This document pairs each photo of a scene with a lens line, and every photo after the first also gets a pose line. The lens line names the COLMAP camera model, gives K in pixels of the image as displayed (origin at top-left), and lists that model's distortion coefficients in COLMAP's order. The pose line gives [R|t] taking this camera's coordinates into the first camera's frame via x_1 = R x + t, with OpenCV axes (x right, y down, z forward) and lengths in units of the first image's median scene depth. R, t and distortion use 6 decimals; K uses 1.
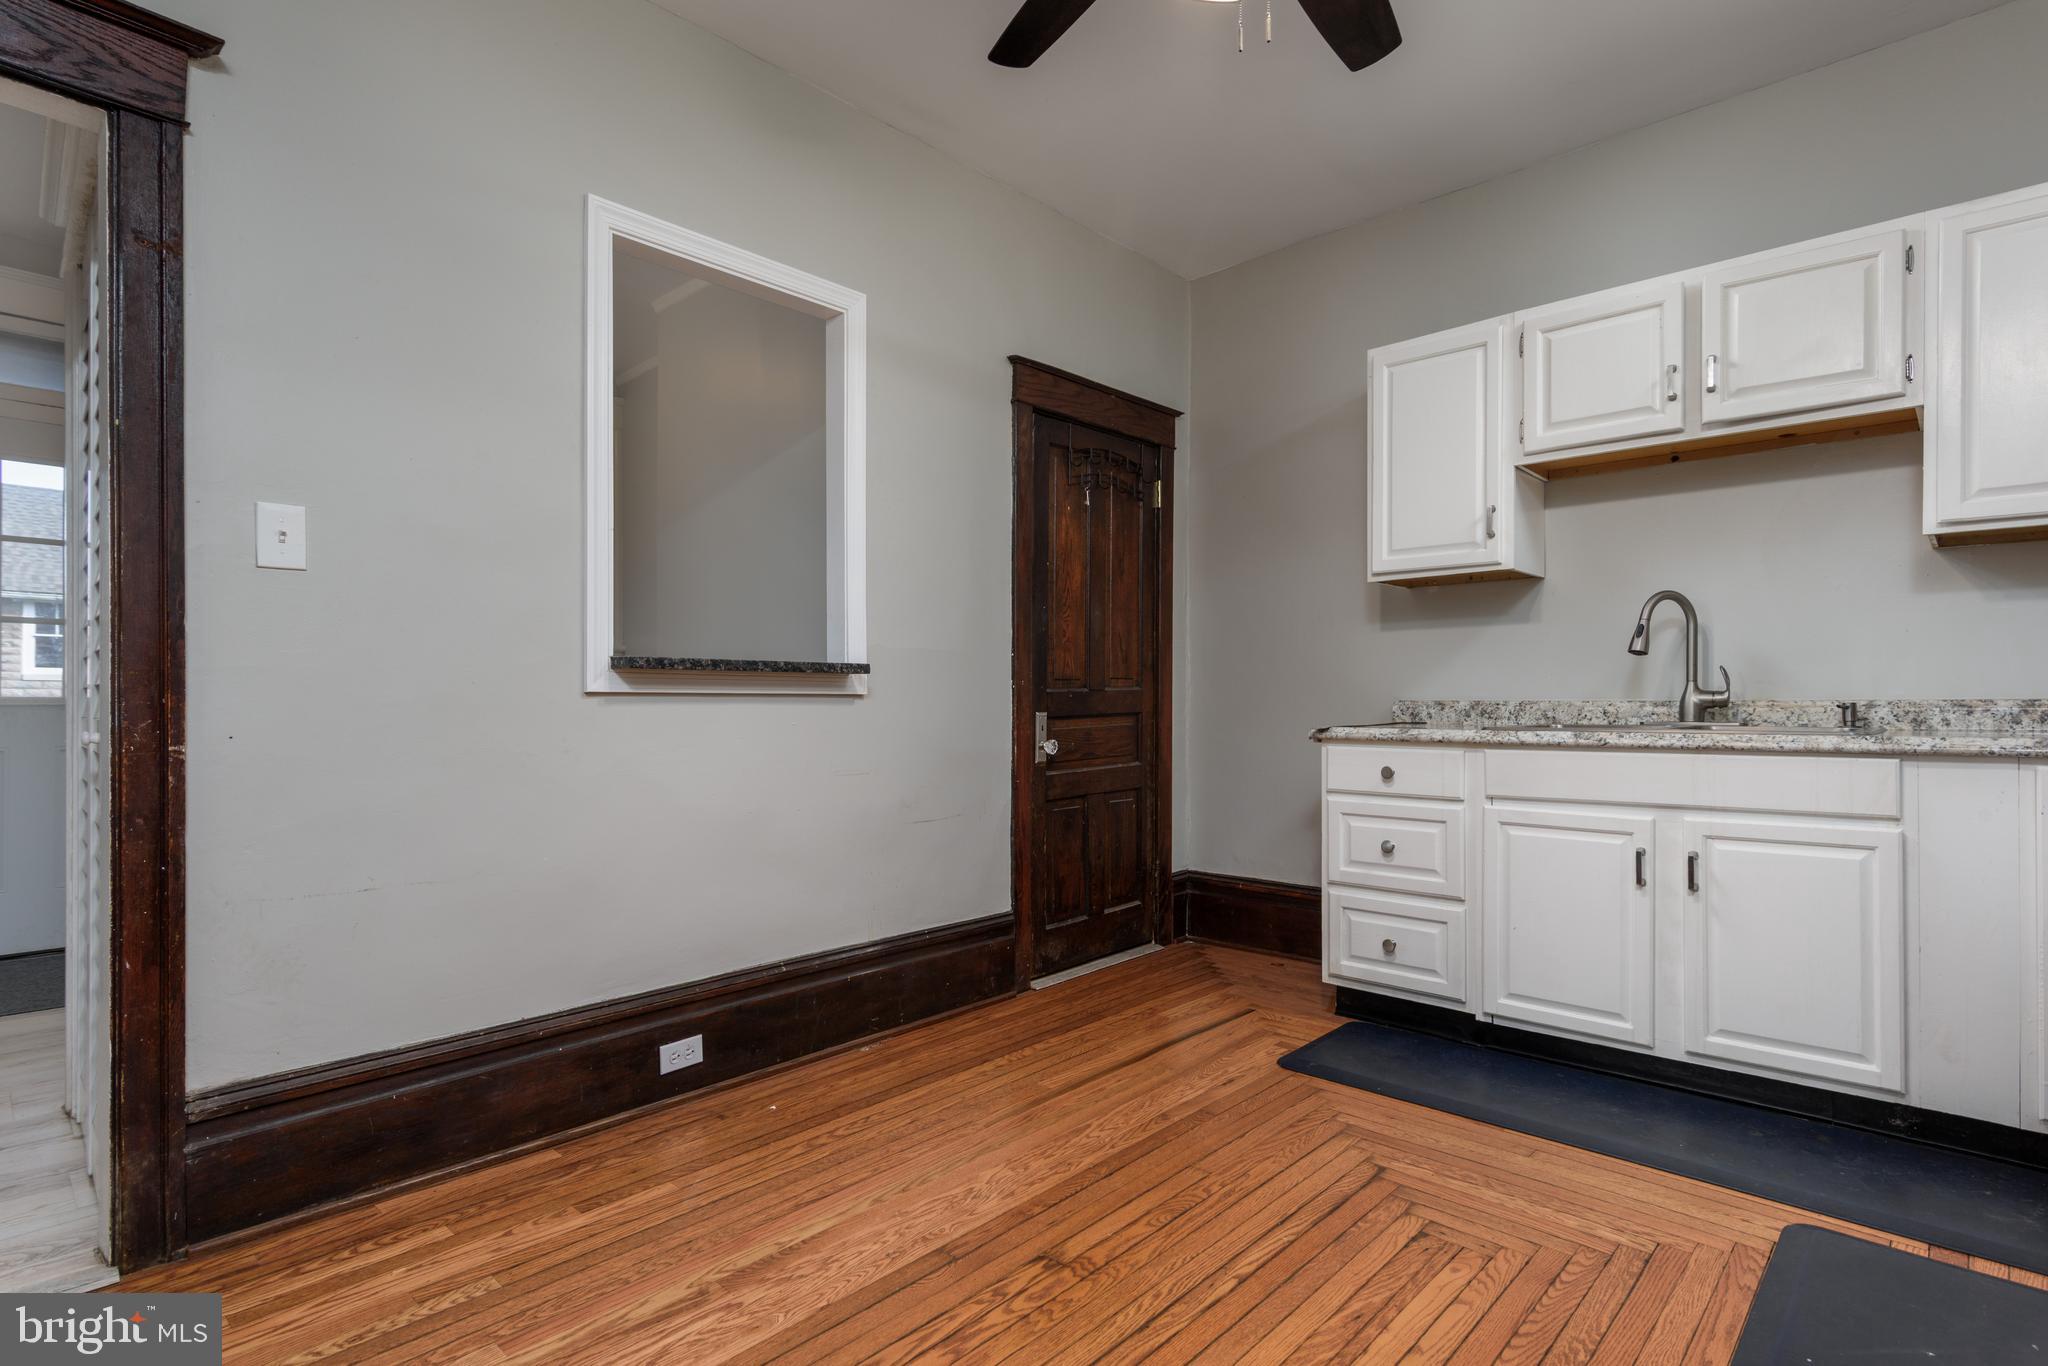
lens RADIAL K [[998.3, 0, 987.6], [0, 998.3, 699.4], [0, 0, 1]] dist [0.003228, -0.000366]
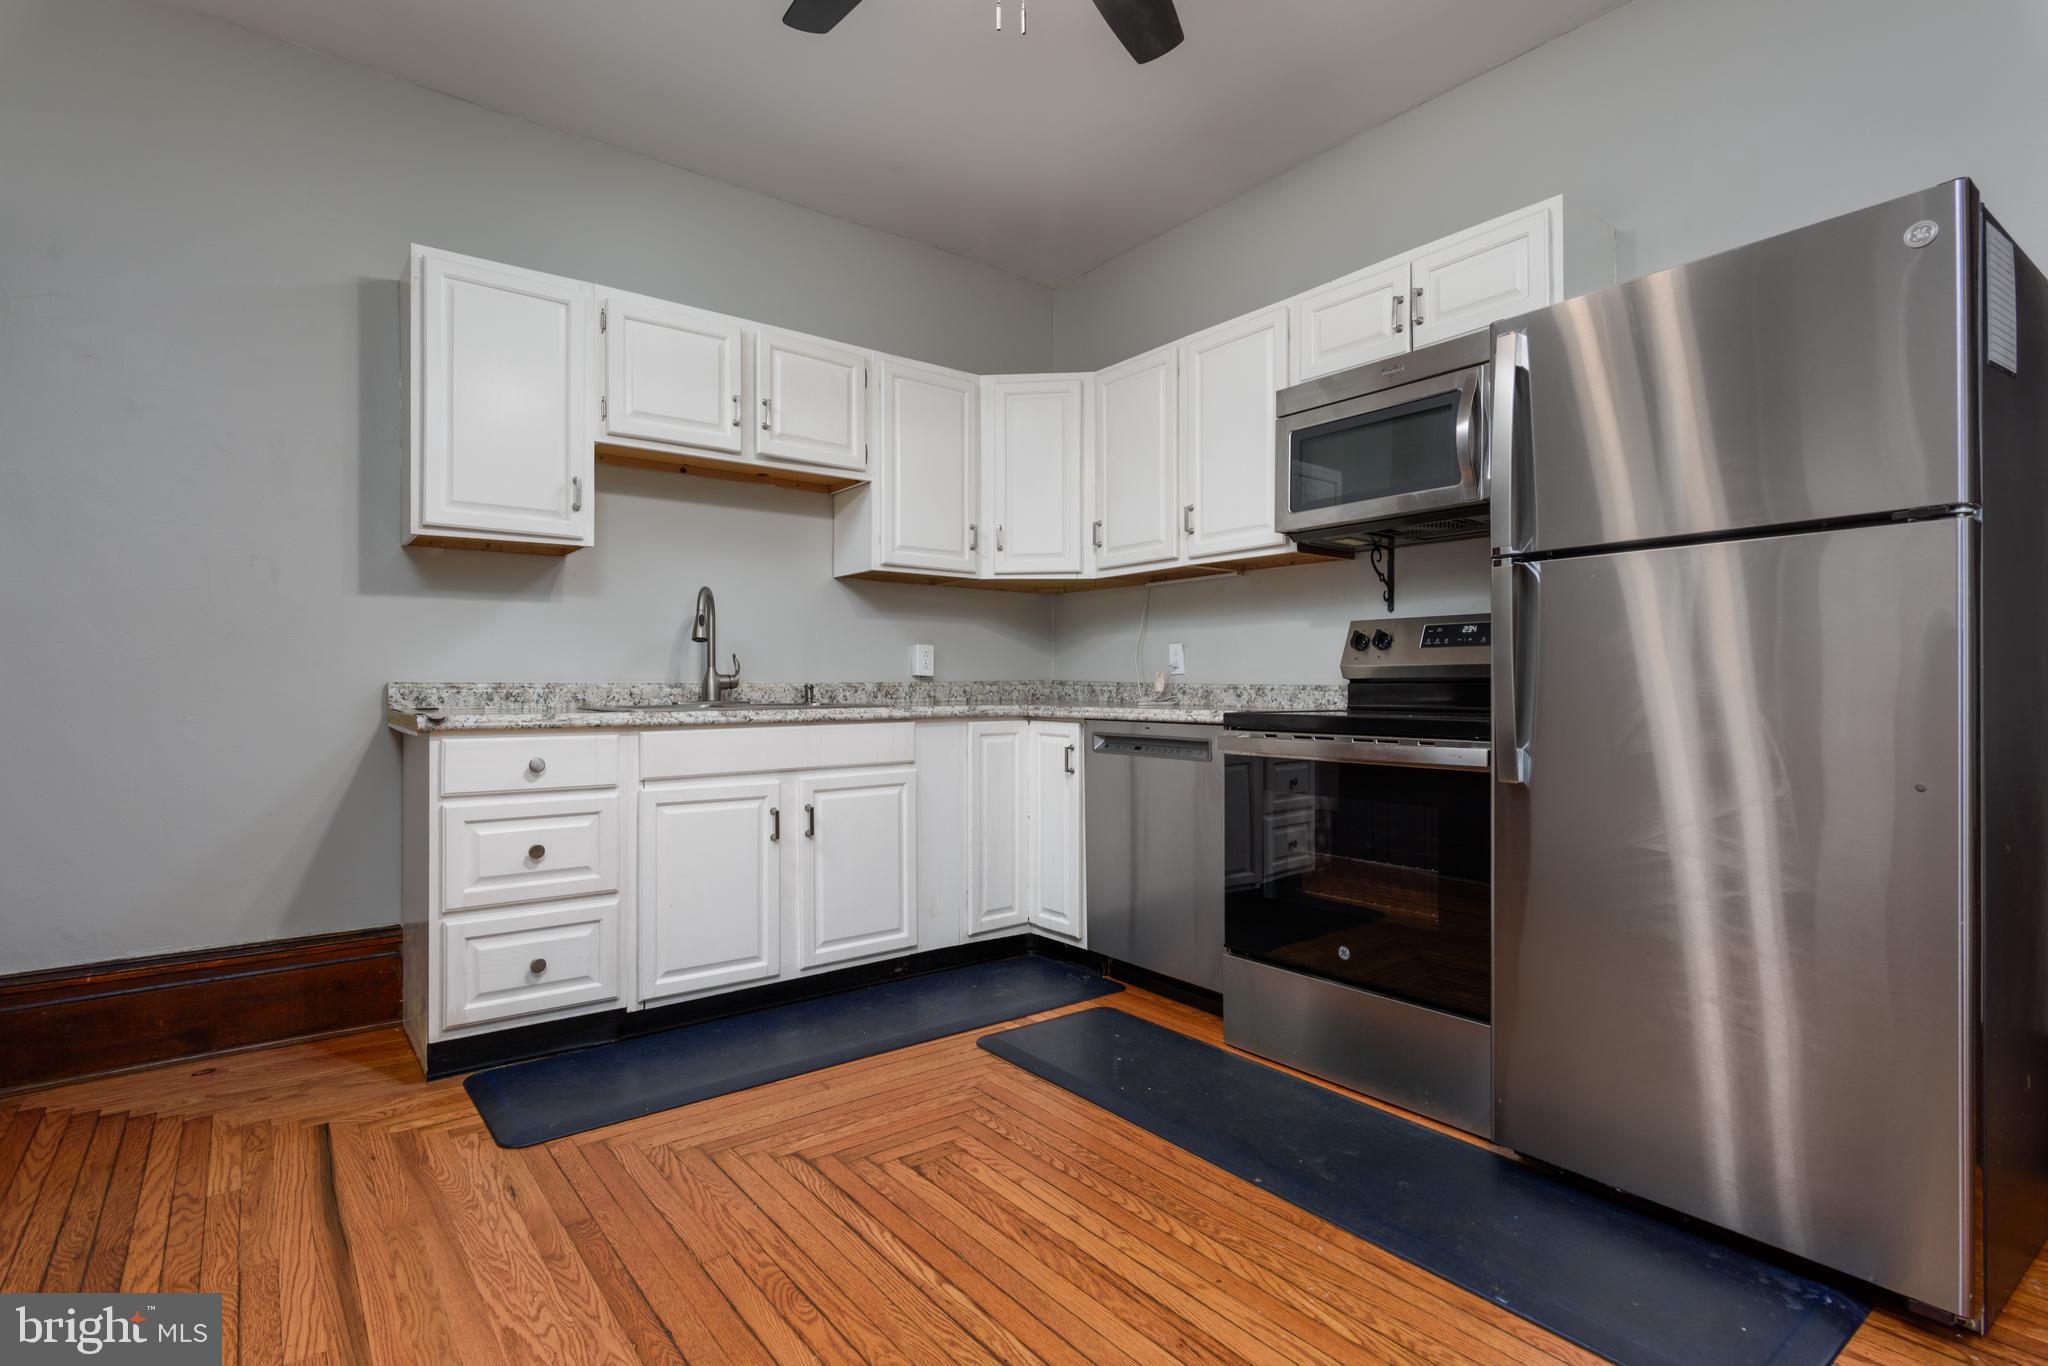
lens RADIAL K [[1019.8, 0, 1024.0], [0, 1019.8, 683.0], [0, 0, 1]] dist [0.004840, 0.000140]
pose [[0.137052, 0.002078, 0.990562, -0.444070], [-0.001525, 0.999997, -0.001887, 0.003288], [-0.990563, -0.001252, 0.137055, 0.492450]]
